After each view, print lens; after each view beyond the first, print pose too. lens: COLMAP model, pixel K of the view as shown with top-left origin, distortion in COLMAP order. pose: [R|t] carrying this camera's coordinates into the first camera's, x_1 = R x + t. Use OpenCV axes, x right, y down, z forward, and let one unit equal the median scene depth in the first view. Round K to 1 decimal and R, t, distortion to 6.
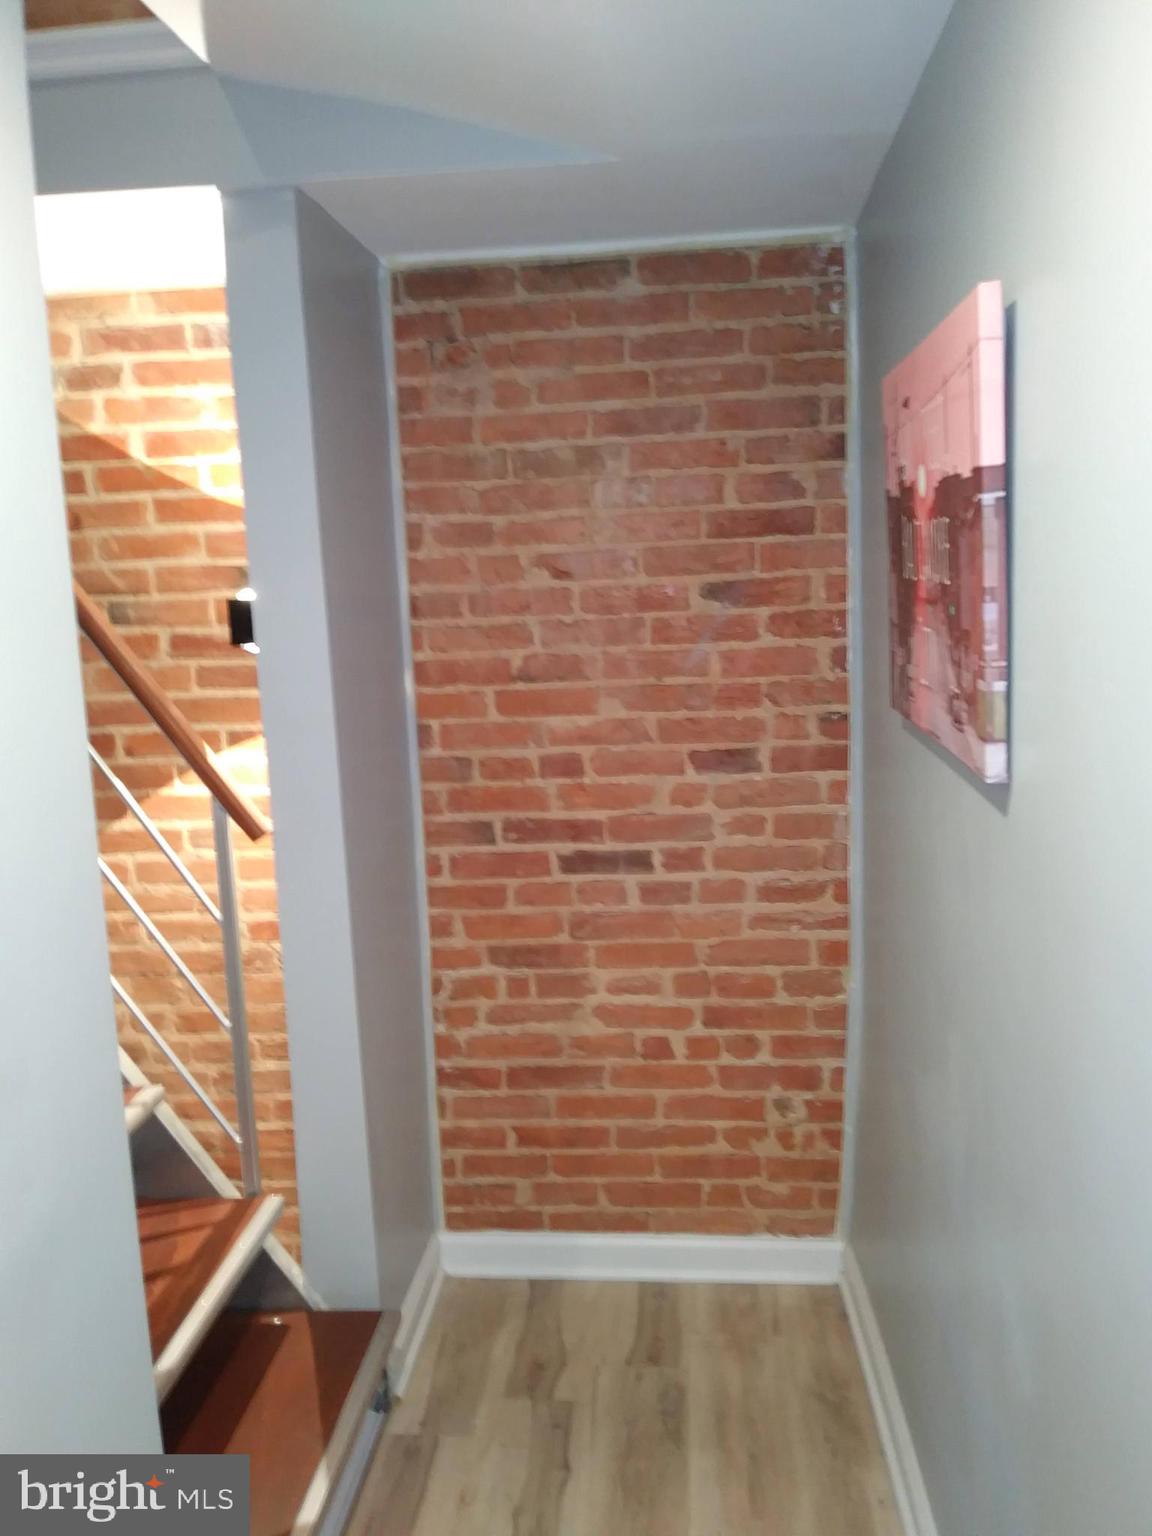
lens RADIAL K [[1235.8, 0, 578.5], [0, 1235.8, 767.5], [0, 0, 1]] dist [-0.017347, -0.004304]
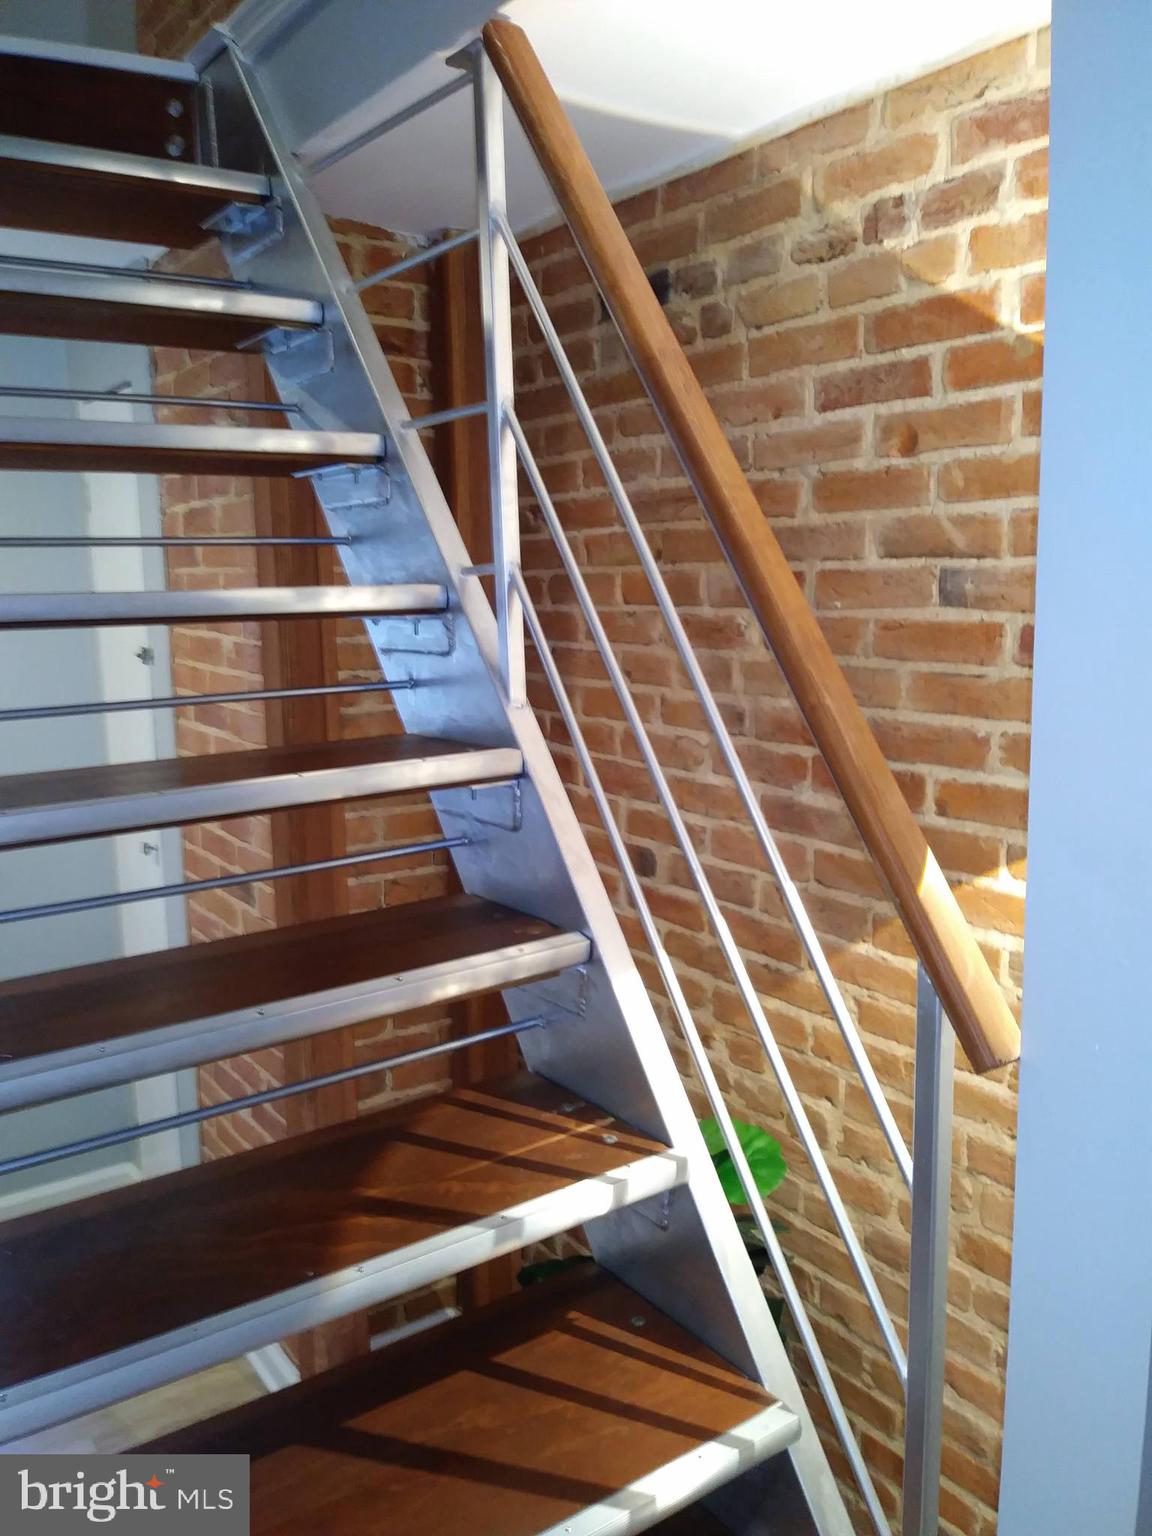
lens RADIAL K [[1235.8, 0, 570.3], [0, 1235.8, 773.6], [0, 0, 1]] dist [-0.017347, -0.004304]
pose [[0.650222, 0.150522, -0.744684, -0.022991], [-0.124246, 0.988049, 0.091227, -0.065908], [0.749516, 0.033207, 0.661153, 0.456008]]
